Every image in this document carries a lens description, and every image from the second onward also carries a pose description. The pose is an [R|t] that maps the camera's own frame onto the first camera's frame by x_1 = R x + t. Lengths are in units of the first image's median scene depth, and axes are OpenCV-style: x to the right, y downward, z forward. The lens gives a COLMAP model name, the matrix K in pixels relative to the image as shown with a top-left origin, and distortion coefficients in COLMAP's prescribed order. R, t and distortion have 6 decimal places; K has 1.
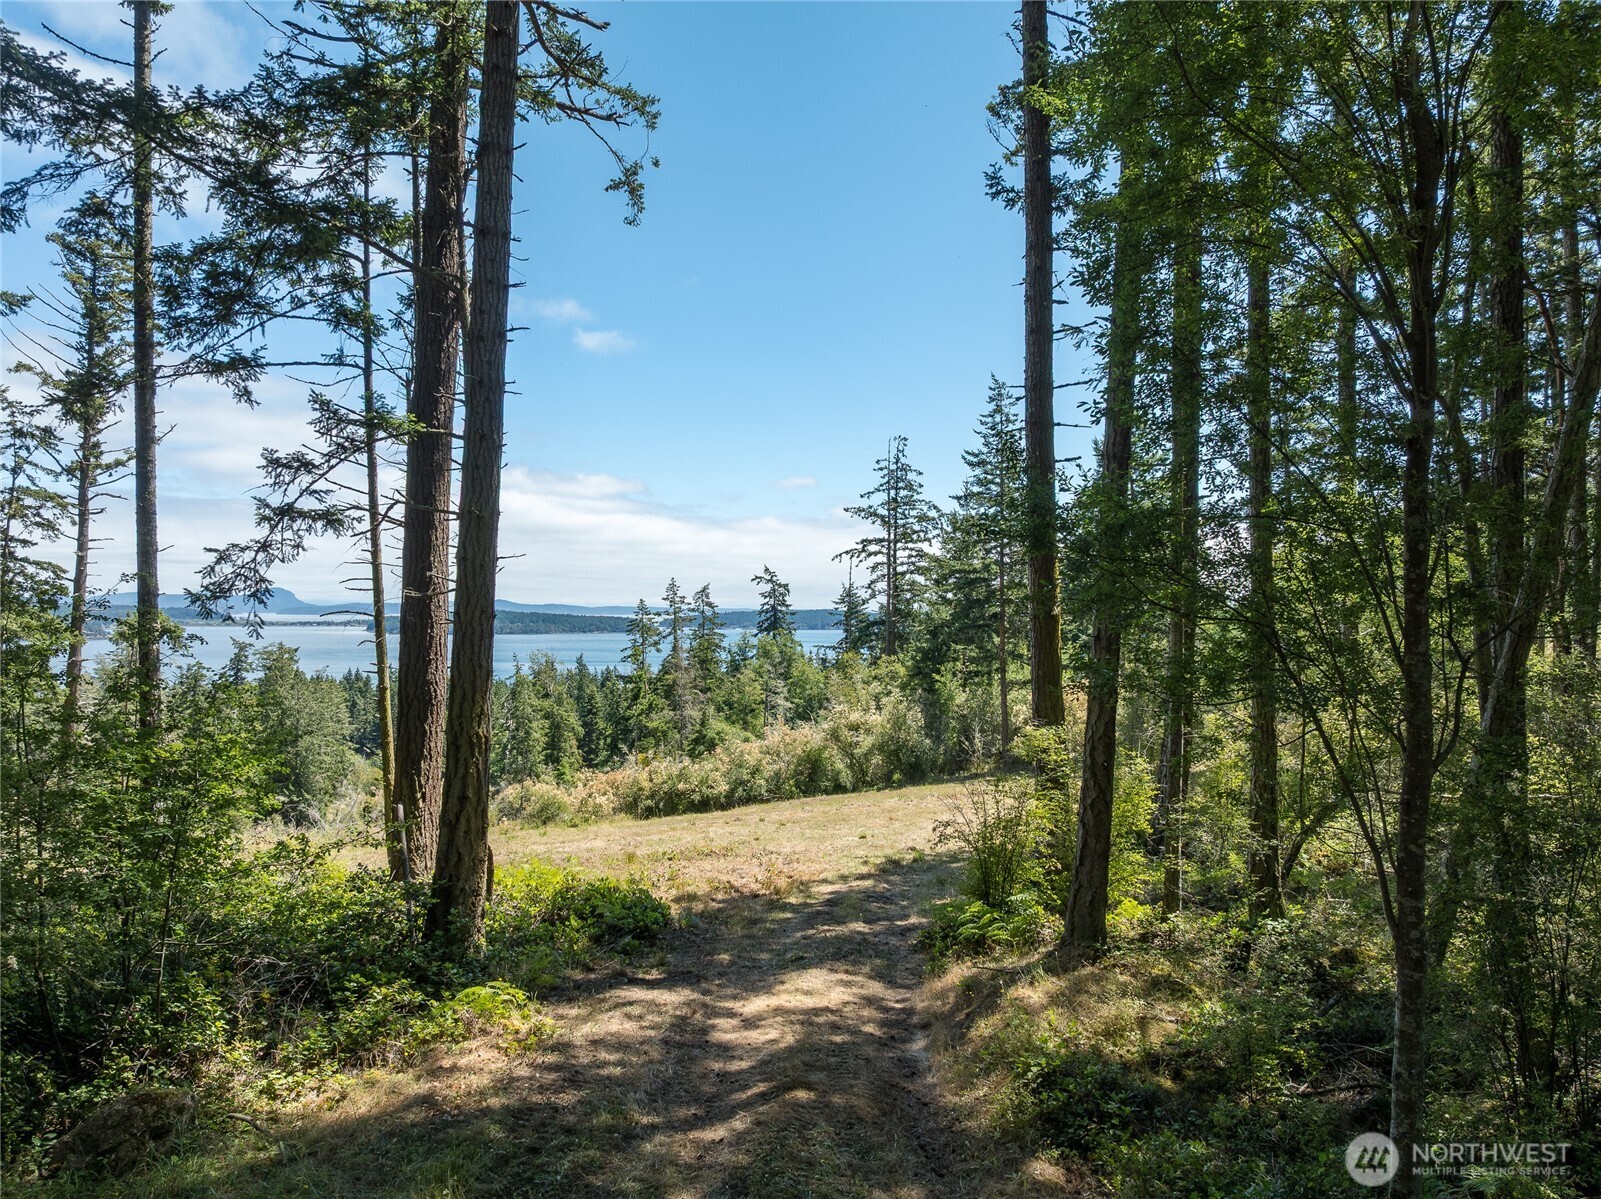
lens RADIAL K [[1130.7, 0, 801.0], [0, 1130.7, 585.9], [0, 0, 1]] dist [-0.009218, -0.058101]
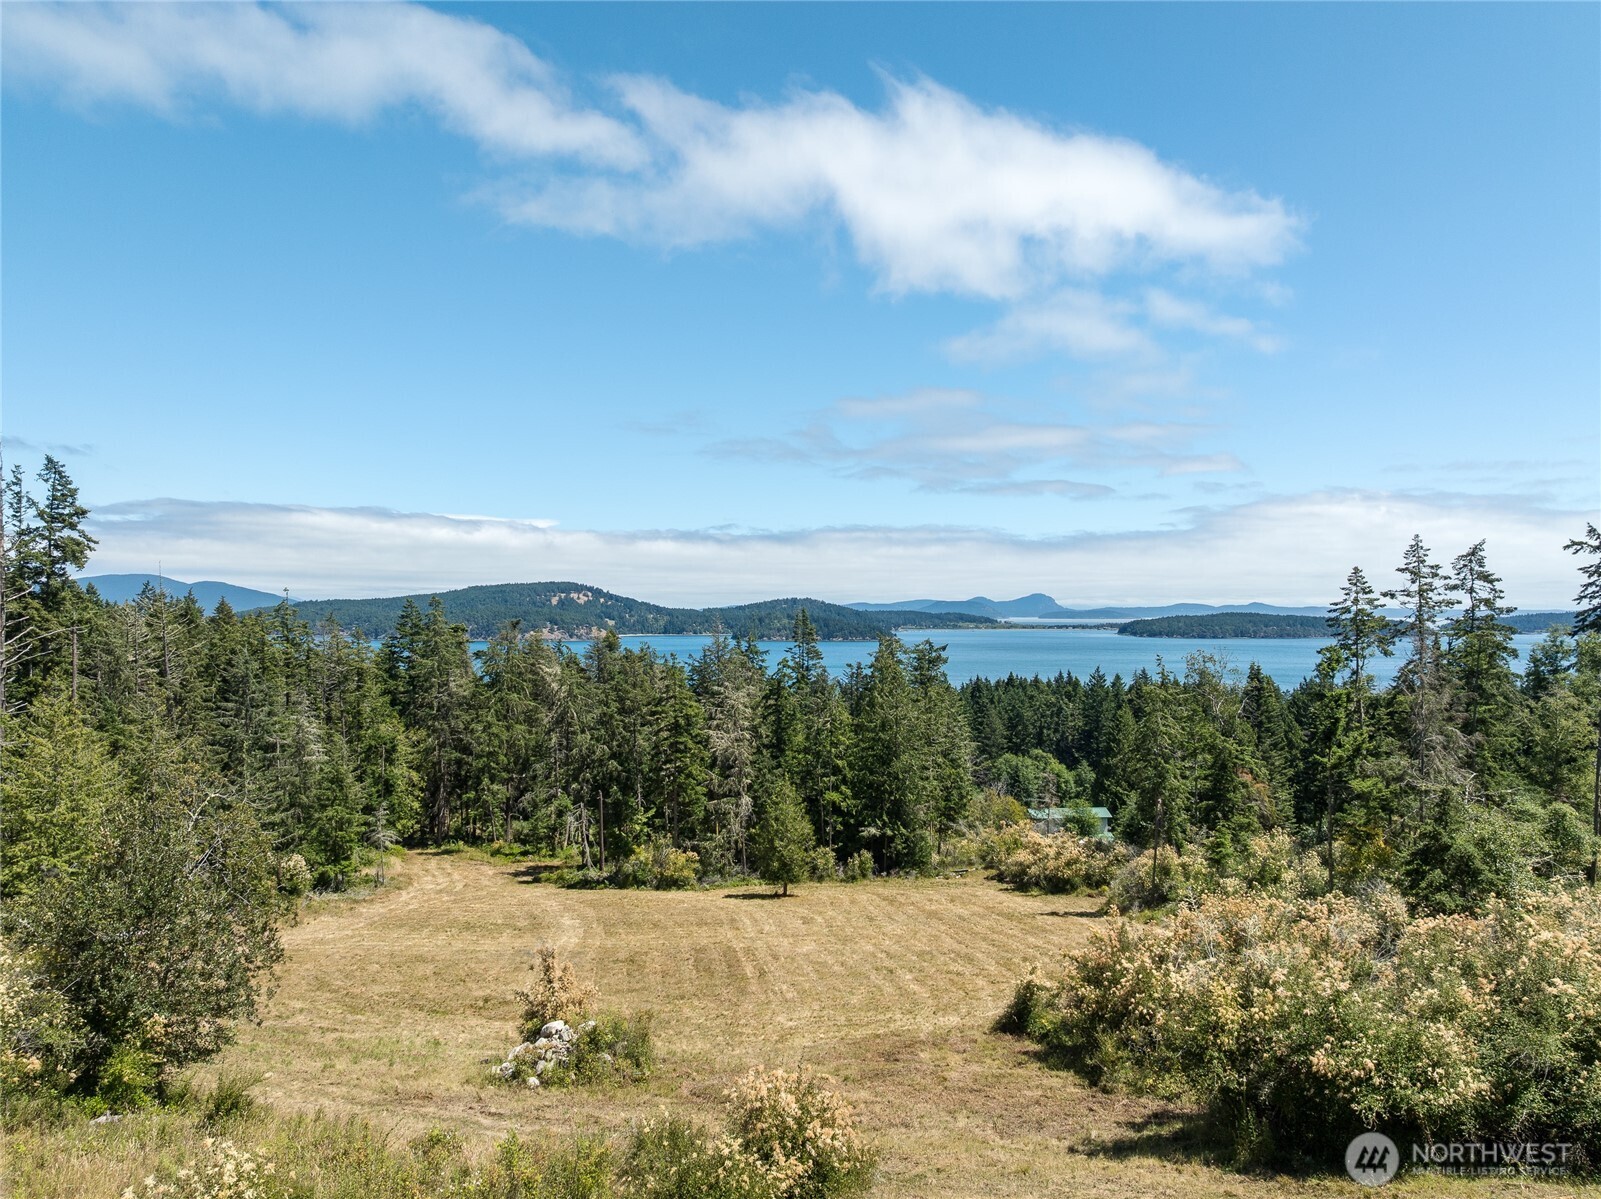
lens RADIAL K [[1131.9, 0, 800.5], [0, 1131.9, 599.5], [0, 0, 1]] dist [-0.020785, -0.033323]
pose [[0.798904, -0.012081, -0.601337, -0.020326], [0.017372, 0.999845, 0.002992, 0.027115], [0.601207, -0.012837, 0.798990, 0.434517]]
